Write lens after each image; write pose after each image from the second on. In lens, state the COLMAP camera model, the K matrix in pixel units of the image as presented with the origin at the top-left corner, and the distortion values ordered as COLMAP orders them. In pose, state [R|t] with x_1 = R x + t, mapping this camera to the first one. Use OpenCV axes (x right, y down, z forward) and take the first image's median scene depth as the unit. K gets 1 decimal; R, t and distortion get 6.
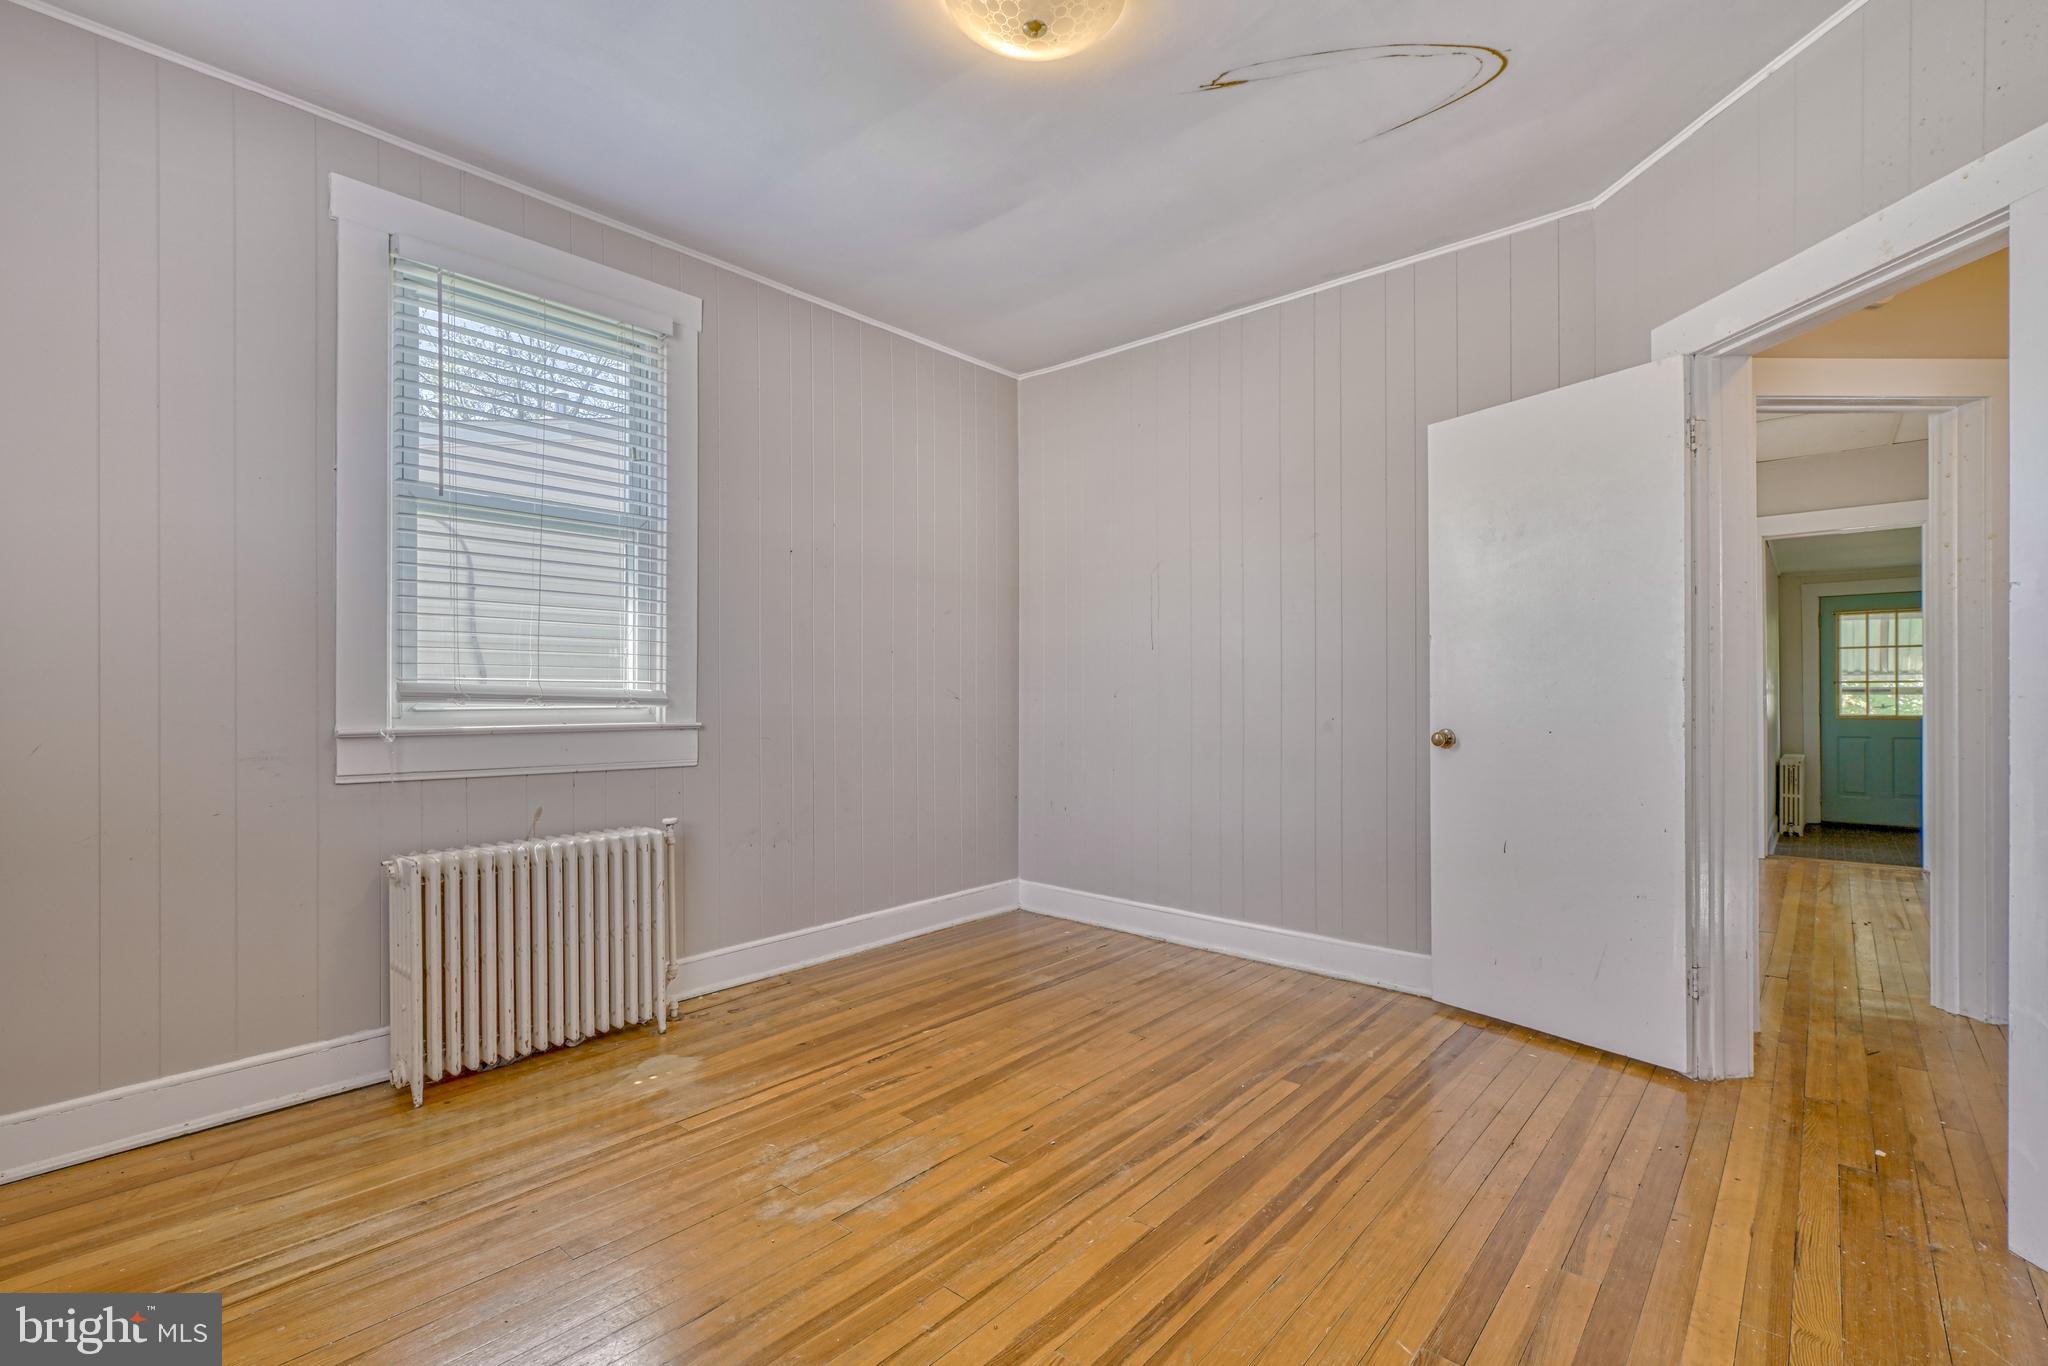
lens RADIAL K [[928.2, 0, 1022.4], [0, 928.2, 690.3], [0, 0, 1]] dist [-0.009180, 0.004511]
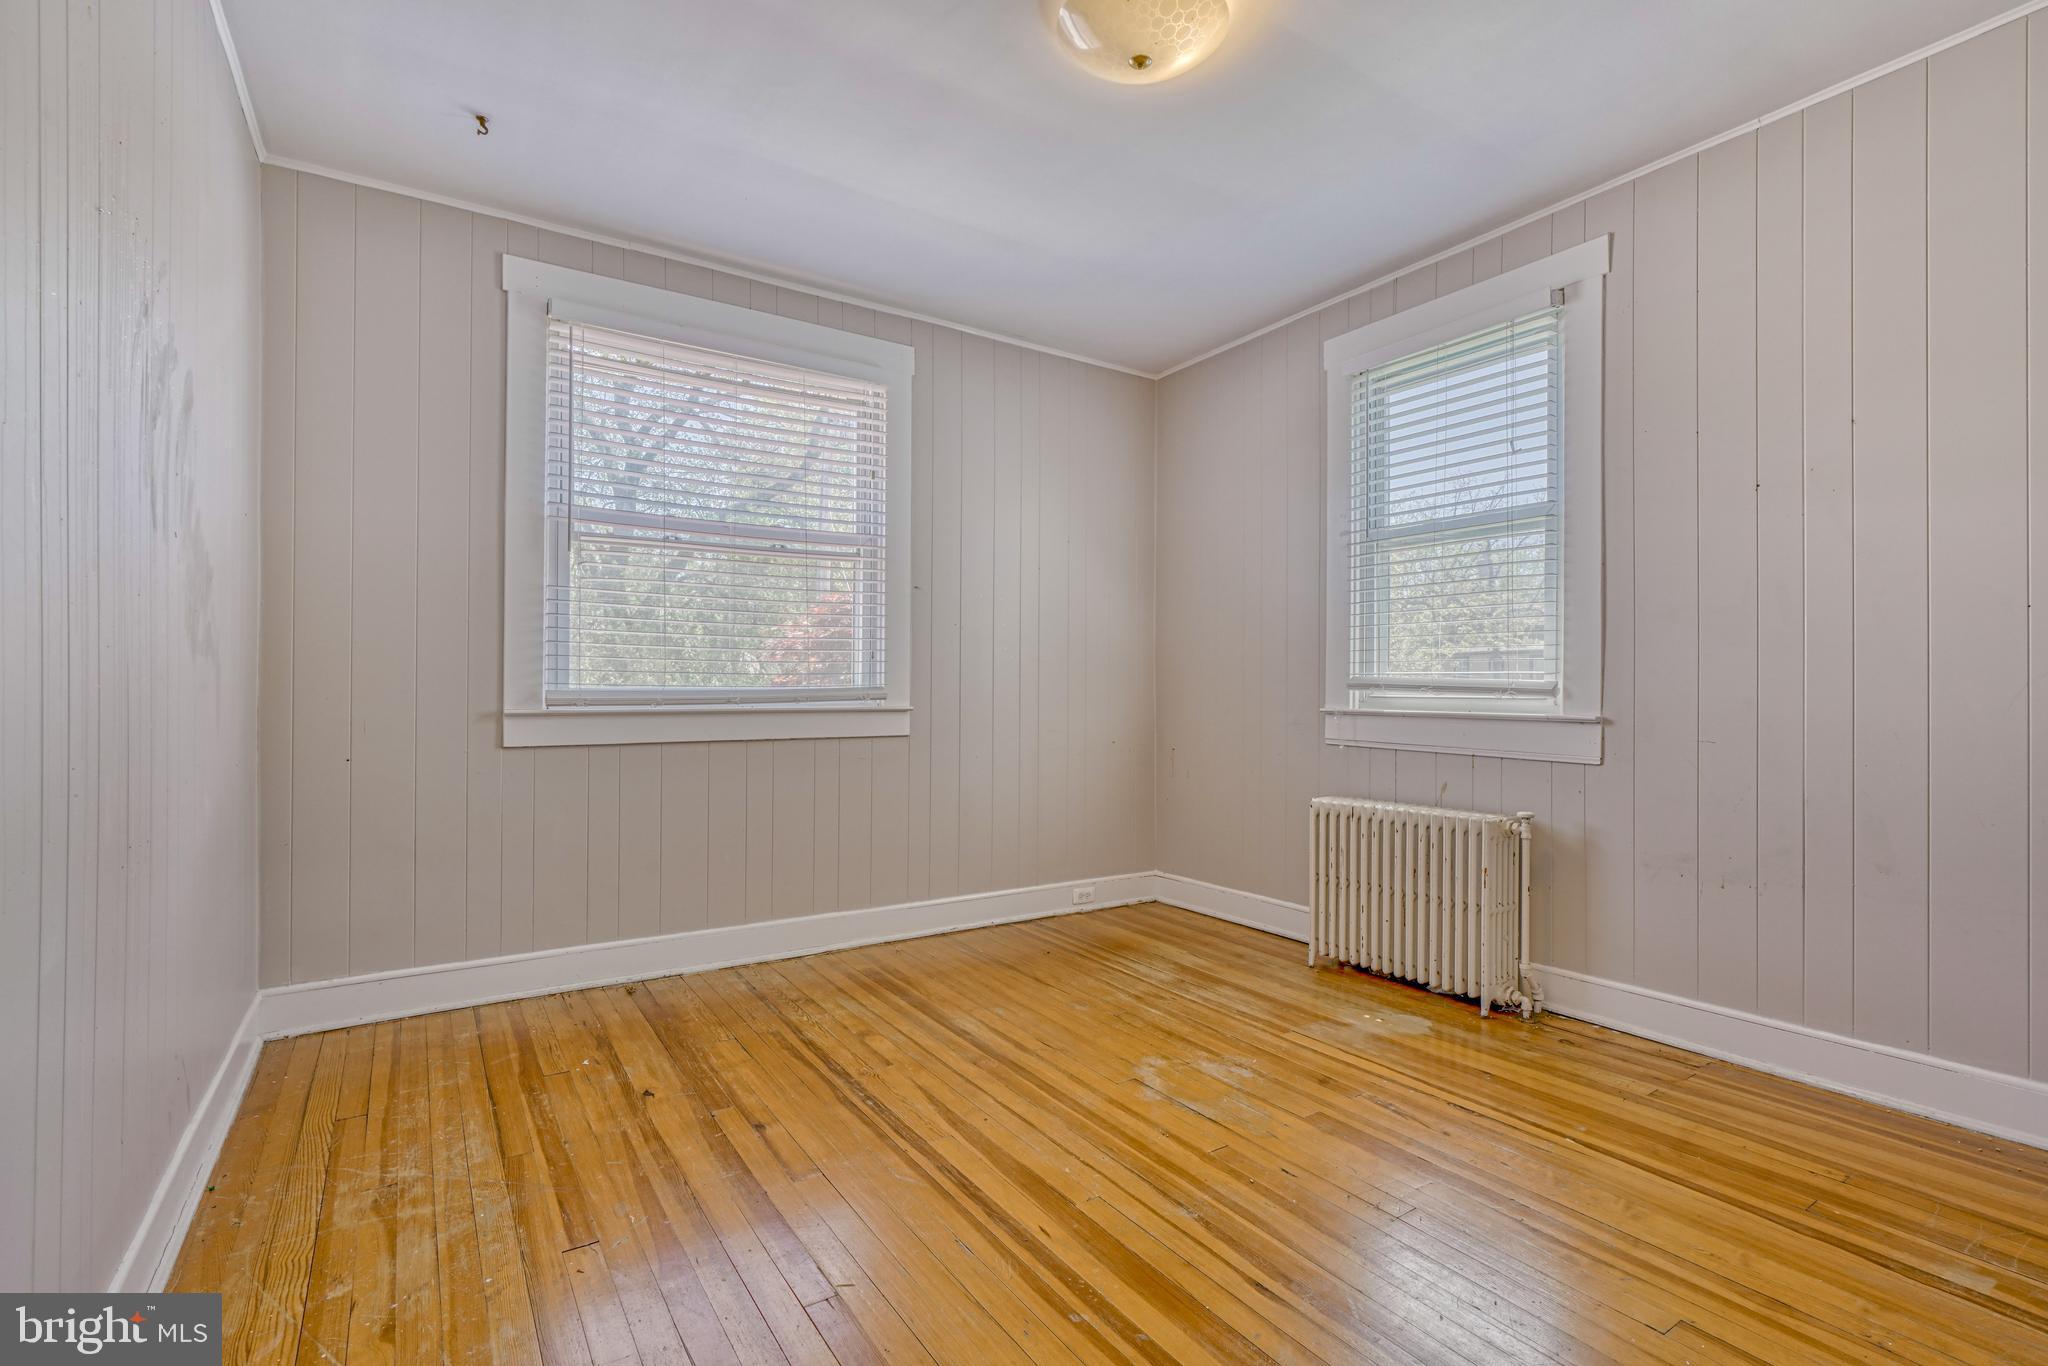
lens RADIAL K [[928.2, 0, 994.3], [0, 928.2, 688.2], [0, 0, 1]] dist [-0.009180, 0.004511]
pose [[-0.288414, 0.001753, -0.957504, 0.833516], [0.001999, 0.999997, 0.001228, 0.006988], [0.957504, -0.001560, -0.288417, 0.881448]]
